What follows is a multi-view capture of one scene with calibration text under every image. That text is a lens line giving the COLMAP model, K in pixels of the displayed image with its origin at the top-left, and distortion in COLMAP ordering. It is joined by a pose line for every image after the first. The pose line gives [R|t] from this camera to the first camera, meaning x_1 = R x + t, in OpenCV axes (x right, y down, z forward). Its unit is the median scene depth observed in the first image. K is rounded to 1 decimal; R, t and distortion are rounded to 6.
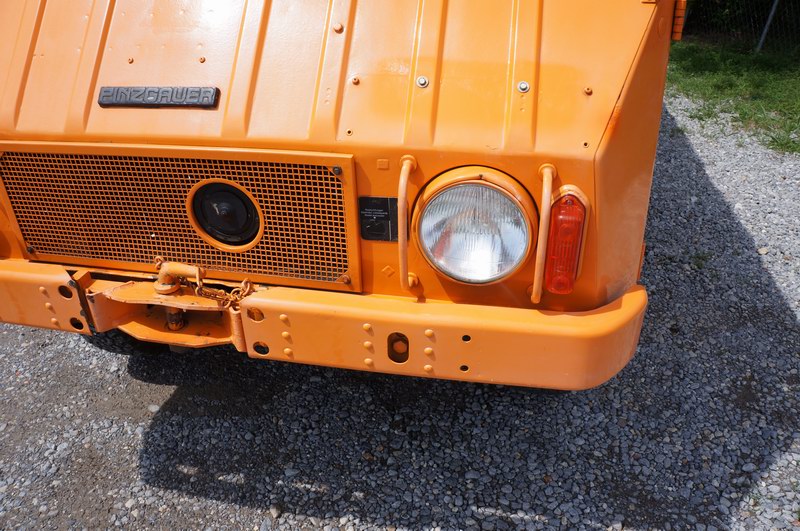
lens RADIAL K [[632.6, 0, 400.0], [0, 632.6, 265.5], [0, 0, 1]] dist [-0.191561, 0.134001]
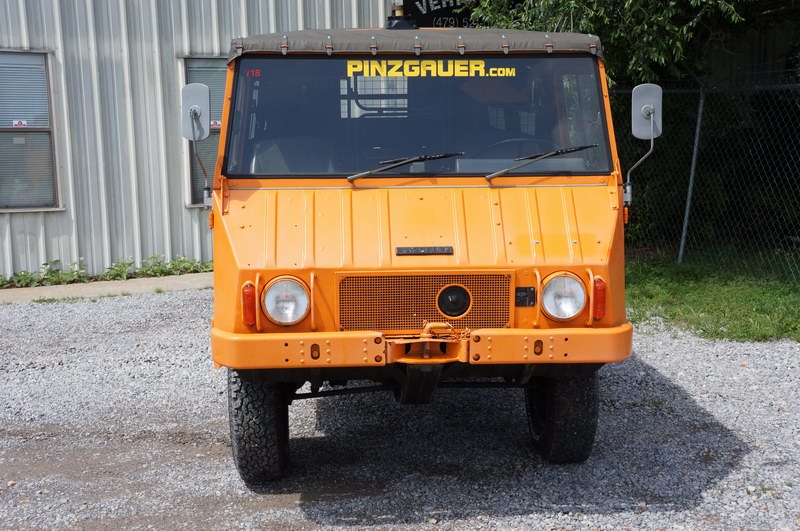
lens RADIAL K [[1081.9, 0, 400.0], [0, 1081.9, 265.5], [0, 0, 1]] dist [0.126320, 0.036427]
pose [[0.967711, -0.025750, 0.250744, -1.515747], [0.117854, 0.925560, -0.359790, 1.245062], [-0.222814, 0.377724, 0.898710, -2.665503]]
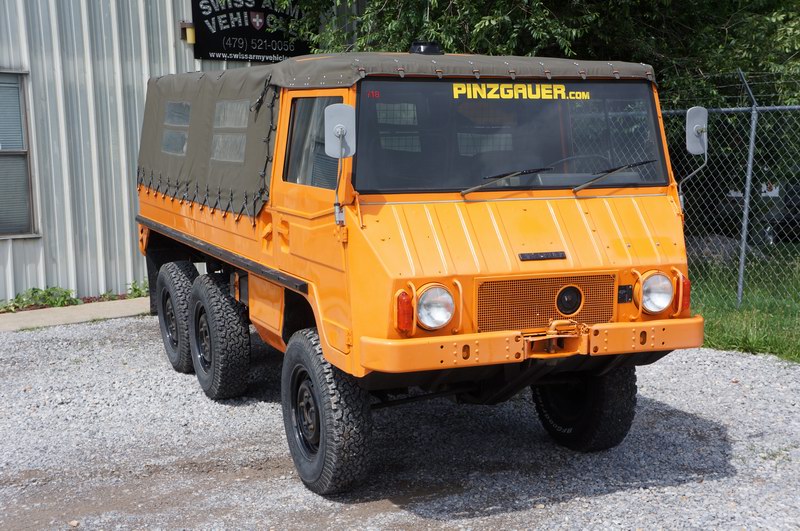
lens RADIAL K [[1178.9, 0, 400.0], [0, 1178.9, 265.5], [0, 0, 1]] dist [0.191689, -0.013774]
pose [[0.827115, -0.049635, 0.559837, -3.657578], [0.273714, 0.905559, -0.324105, 1.200969], [-0.490878, 0.421307, 0.762587, -2.475068]]
